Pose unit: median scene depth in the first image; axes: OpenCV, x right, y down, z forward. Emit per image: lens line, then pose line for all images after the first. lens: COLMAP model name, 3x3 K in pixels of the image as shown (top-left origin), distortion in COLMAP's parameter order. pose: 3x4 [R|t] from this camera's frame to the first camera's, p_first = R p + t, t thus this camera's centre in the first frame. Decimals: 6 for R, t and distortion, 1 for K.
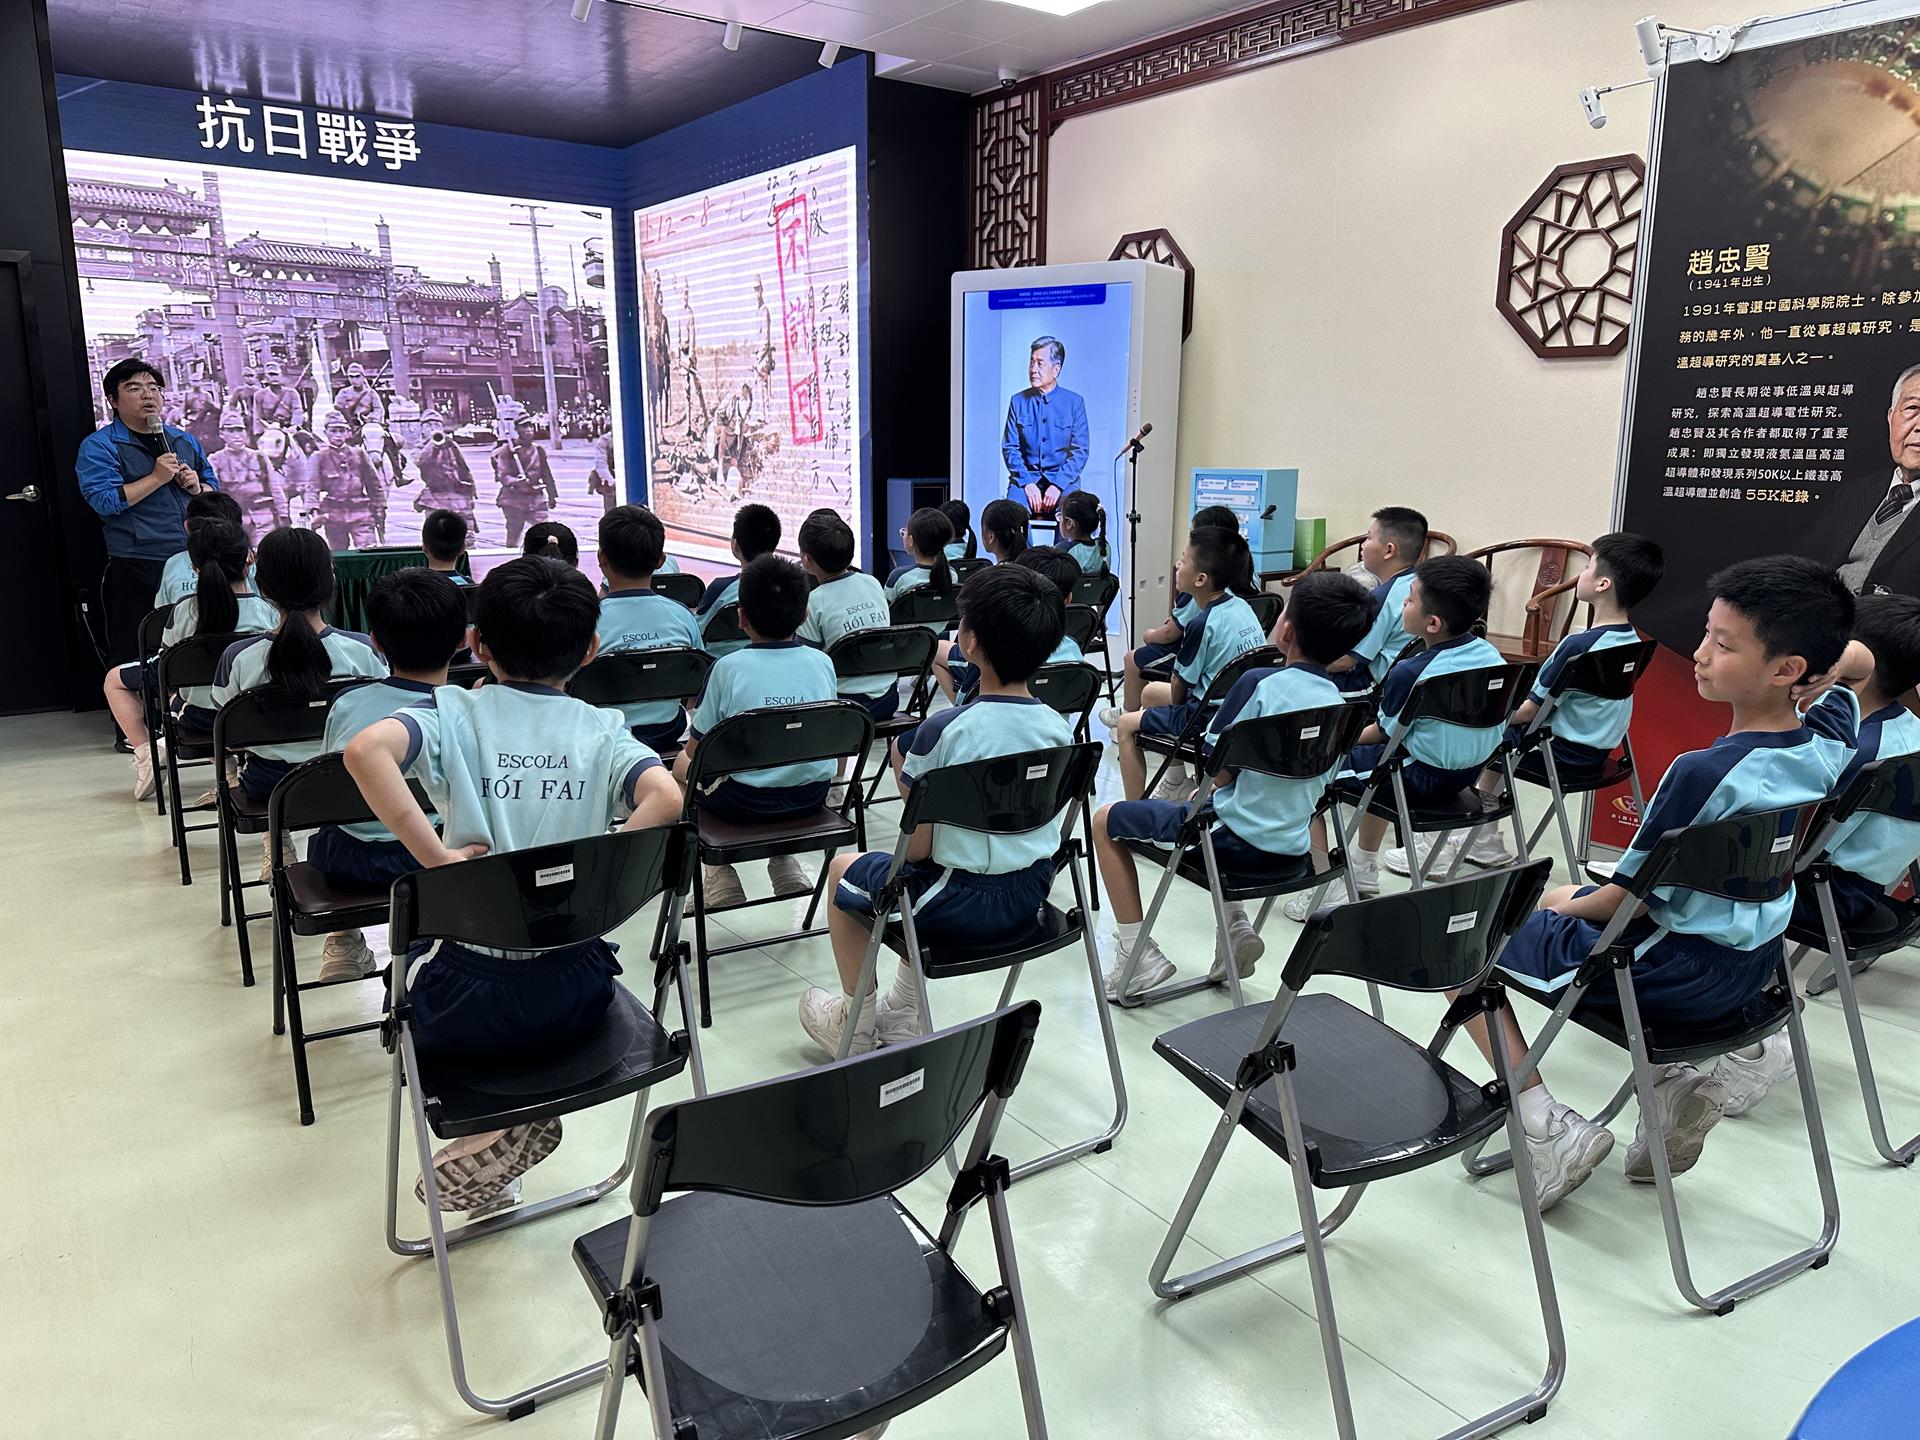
lens RADIAL K [[1325.5, 0, 960.6], [0, 1325.5, 682.2], [0, 0, 1]] dist [0.006734, -0.003045]
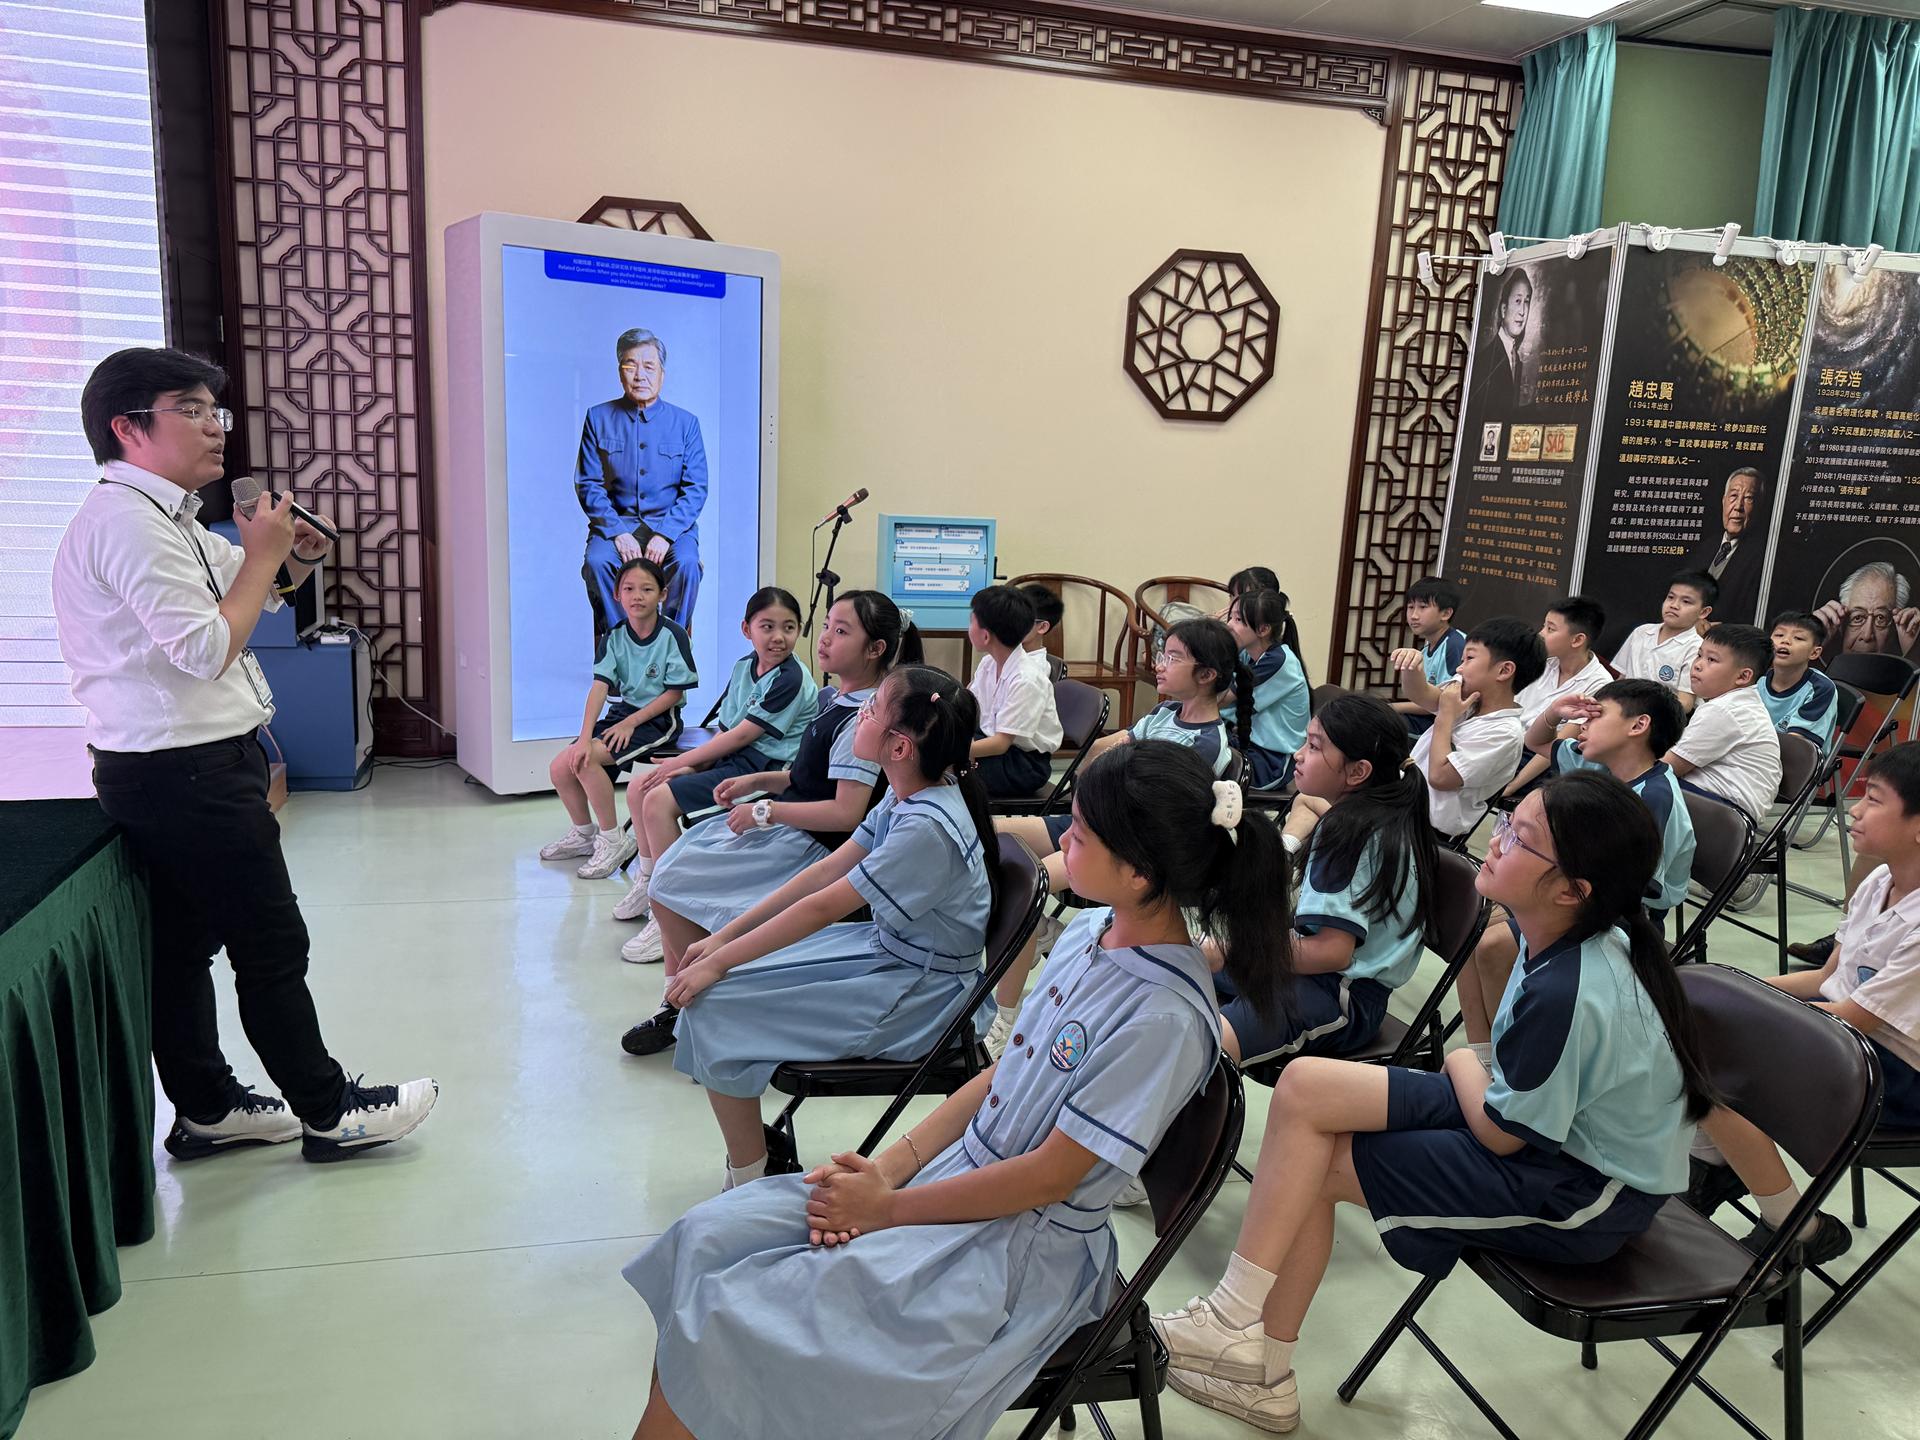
lens RADIAL K [[1445.0, 0, 960.0], [0, 1445.0, 720.0], [0, 0, 1]] dist [0.036776, 0.000559]
pose [[0.370212, -0.152011, 0.916426, -1.194643], [0.129367, 0.985344, 0.111181, -0.231058], [-0.919895, 0.077395, 0.384451, 1.082278]]
